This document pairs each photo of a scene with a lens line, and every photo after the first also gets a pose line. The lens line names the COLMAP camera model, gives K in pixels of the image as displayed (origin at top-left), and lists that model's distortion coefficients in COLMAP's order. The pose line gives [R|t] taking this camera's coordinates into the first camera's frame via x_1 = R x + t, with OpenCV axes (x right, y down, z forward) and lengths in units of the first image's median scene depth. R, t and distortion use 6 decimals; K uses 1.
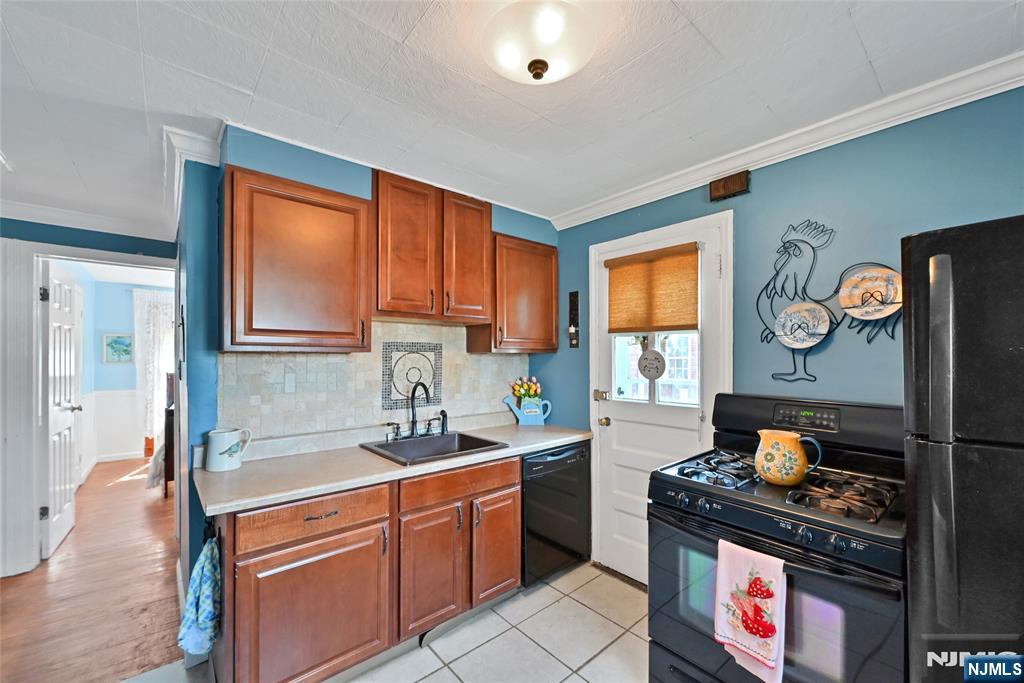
lens RADIAL K [[407.4, 0, 514.2], [0, 407.4, 356.2], [0, 0, 1]] dist [0.000298, -0.000007]
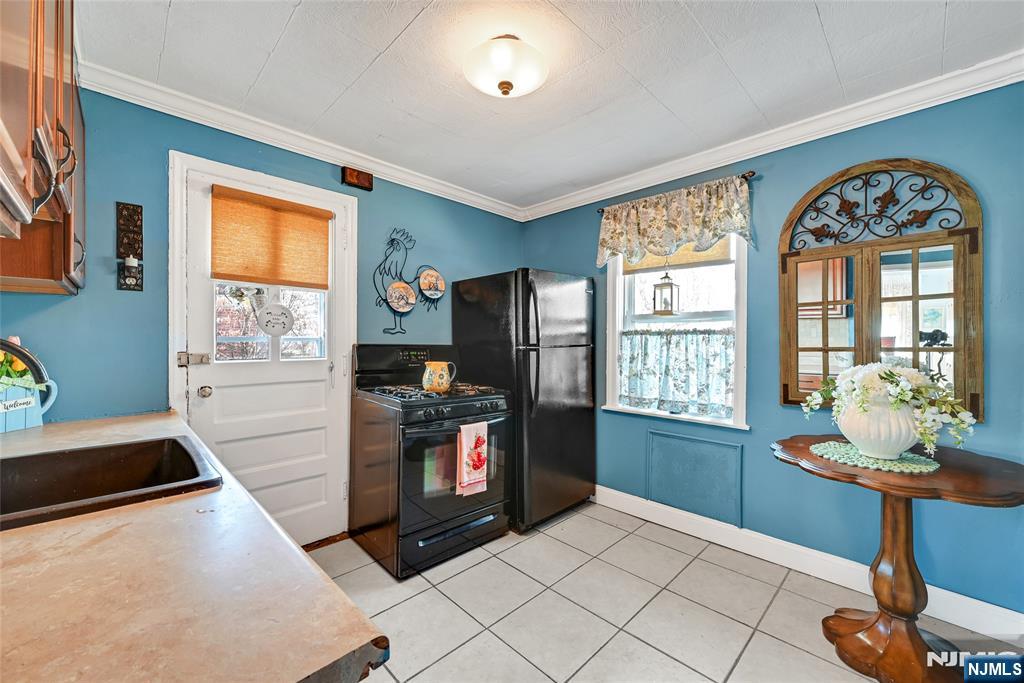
lens RADIAL K [[403.4, 0, 510.8], [0, 403.4, 340.1], [0, 0, 1]] dist [0.000194, 0.000024]
pose [[-0.061881, 0.002877, 0.998079, -0.668483], [-0.005617, 0.999979, -0.003231, 0.071734], [-0.998068, -0.005806, -0.061864, 0.552641]]
